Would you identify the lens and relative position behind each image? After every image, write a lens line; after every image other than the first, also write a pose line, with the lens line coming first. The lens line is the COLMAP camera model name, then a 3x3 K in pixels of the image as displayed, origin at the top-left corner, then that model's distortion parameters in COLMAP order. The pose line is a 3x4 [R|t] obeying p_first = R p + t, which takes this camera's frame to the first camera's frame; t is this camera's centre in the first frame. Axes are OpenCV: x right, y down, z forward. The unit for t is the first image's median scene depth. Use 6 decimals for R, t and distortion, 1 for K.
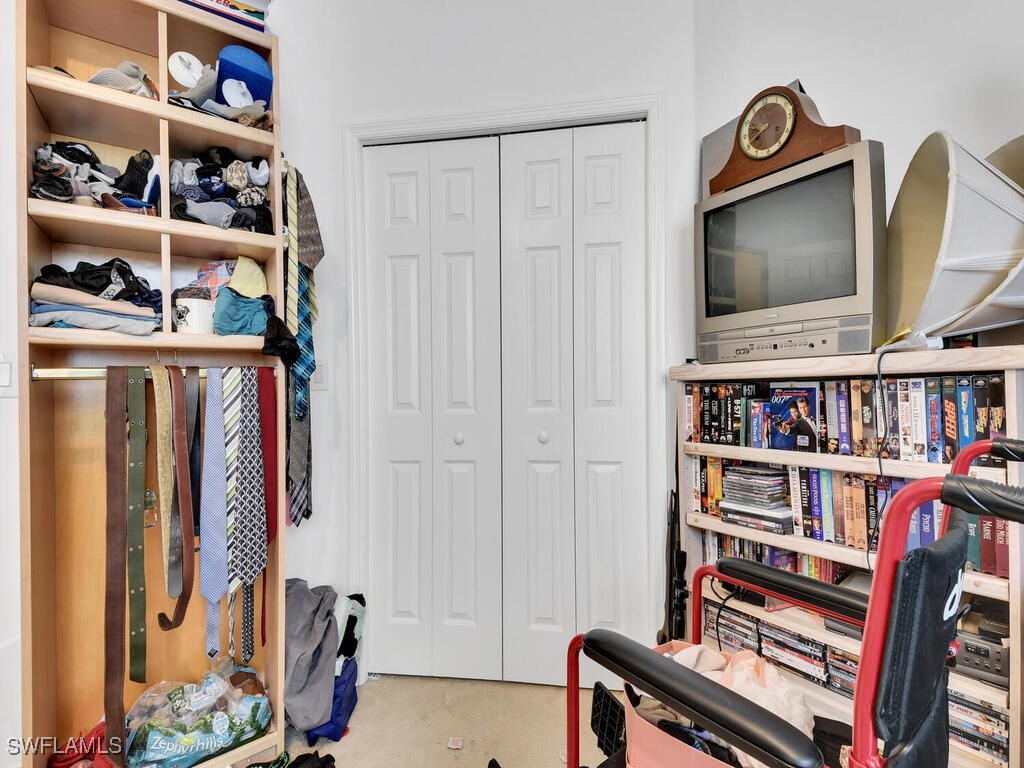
lens RADIAL K [[480.5, 0, 509.7], [0, 480.5, 385.2], [0, 0, 1]] dist [-0.001260, -0.000996]
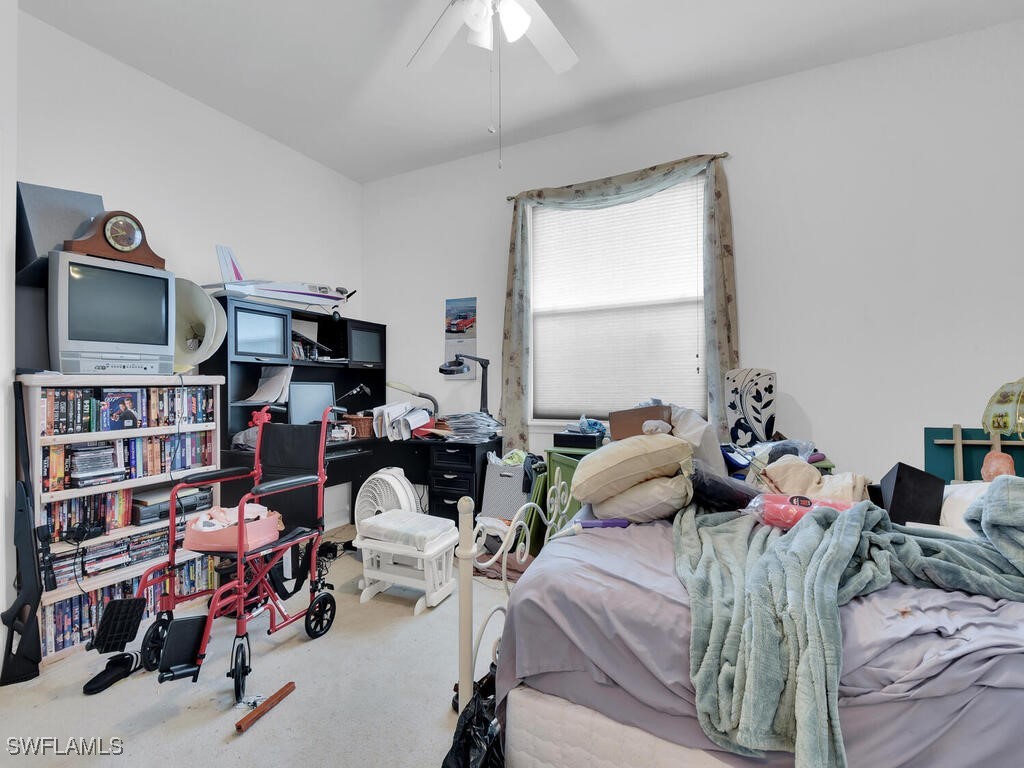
lens RADIAL K [[480.5, 0, 509.7], [0, 480.5, 385.2], [0, 0, 1]] dist [-0.001260, -0.000996]
pose [[-0.522397, 0.021980, 0.852419, -1.553381], [0.013749, 0.999755, -0.017353, 0.029406], [-0.852591, 0.002655, -0.522571, 0.734117]]
